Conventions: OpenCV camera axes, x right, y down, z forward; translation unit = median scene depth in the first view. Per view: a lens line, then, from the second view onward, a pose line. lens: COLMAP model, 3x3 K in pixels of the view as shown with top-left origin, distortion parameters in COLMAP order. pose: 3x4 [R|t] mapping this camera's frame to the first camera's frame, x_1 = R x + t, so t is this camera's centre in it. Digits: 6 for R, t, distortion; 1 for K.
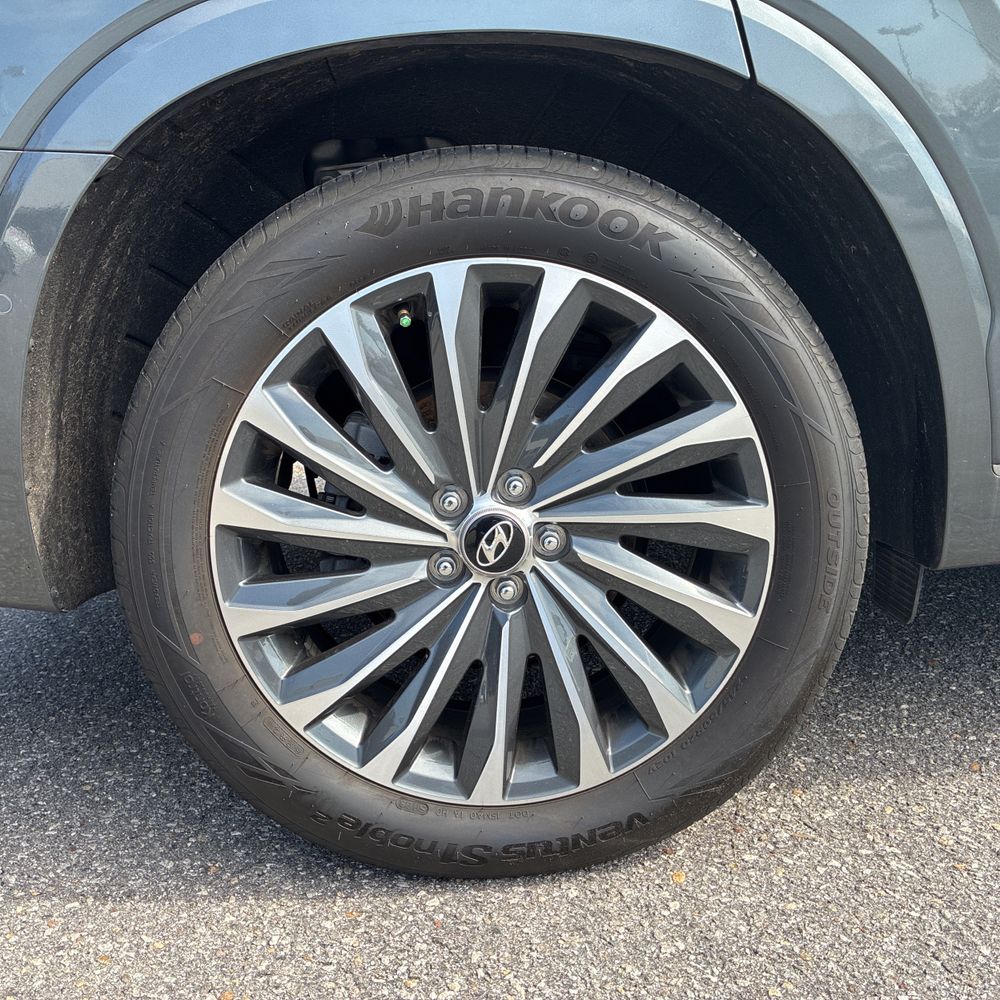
lens RADIAL K [[1017.9, 0, 505.2], [0, 1017.9, 494.6], [0, 0, 1]] dist [0.024026, 0.005831]
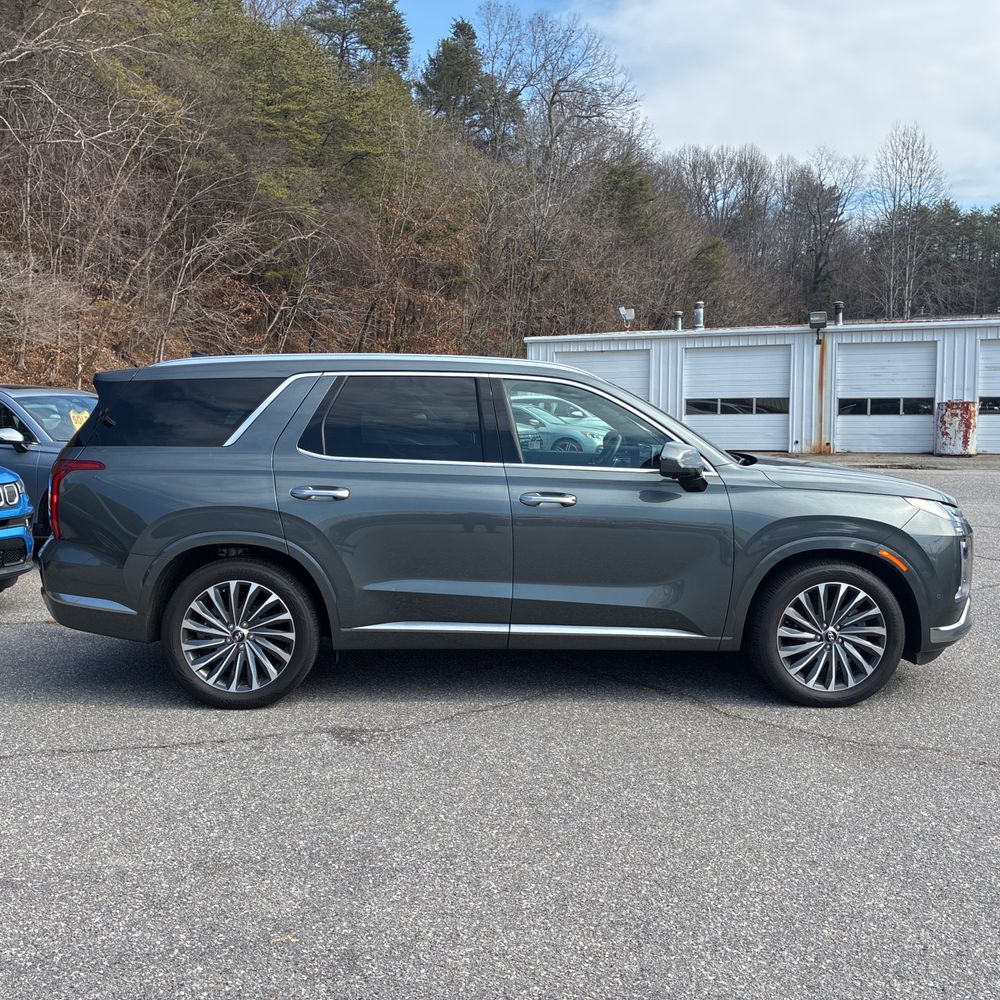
lens RADIAL K [[1017.9, 0, 505.2], [0, 1017.9, 494.6], [0, 0, 1]] dist [0.024026, 0.005831]
pose [[0.996372, 0.084872, 0.006327, 1.196370], [-0.083049, 0.985830, -0.145749, -0.015140], [-0.018608, 0.144695, 0.989301, -4.043672]]
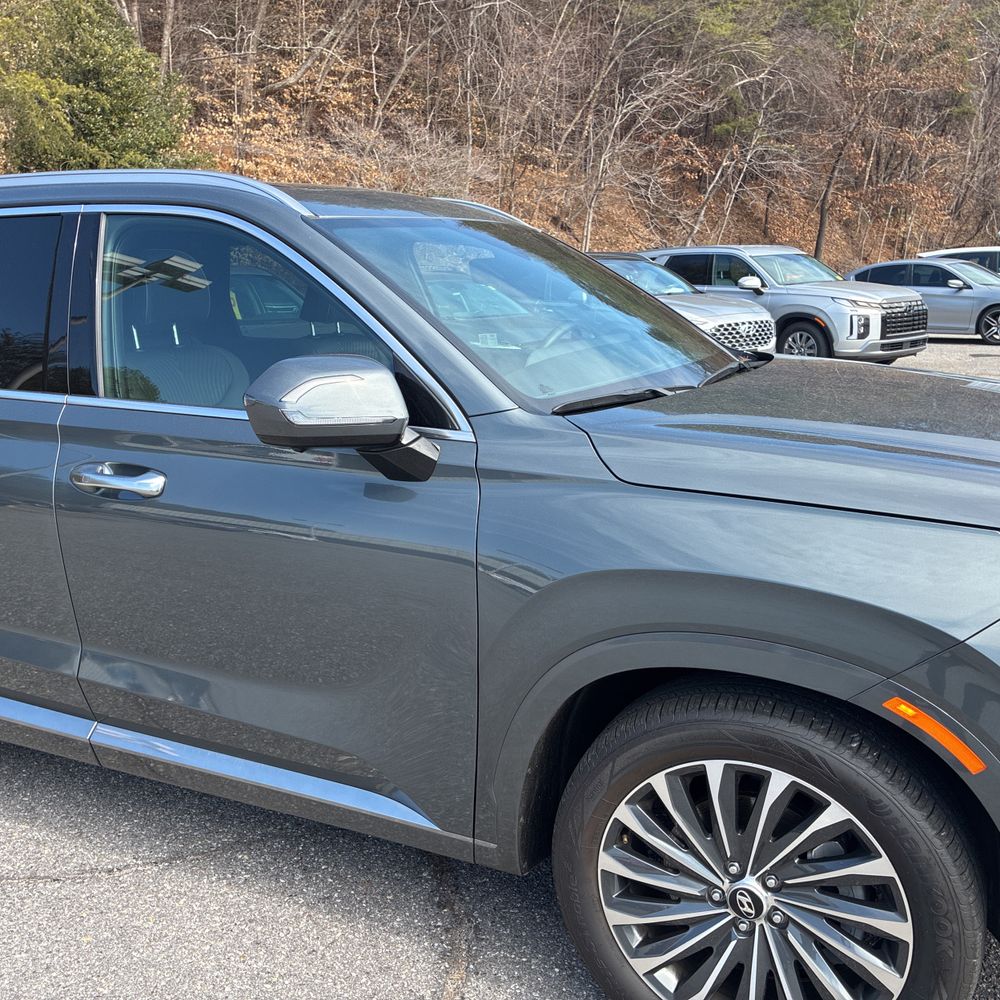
lens RADIAL K [[1017.8, 0, 486.5], [0, 1017.8, 501.5], [0, 0, 1]] dist [0.010953, -0.006400]
pose [[0.878448, 0.152214, -0.452945, 3.218186], [-0.148238, 0.987950, 0.044510, -0.913315], [0.454262, 0.028044, 0.890427, -0.766493]]
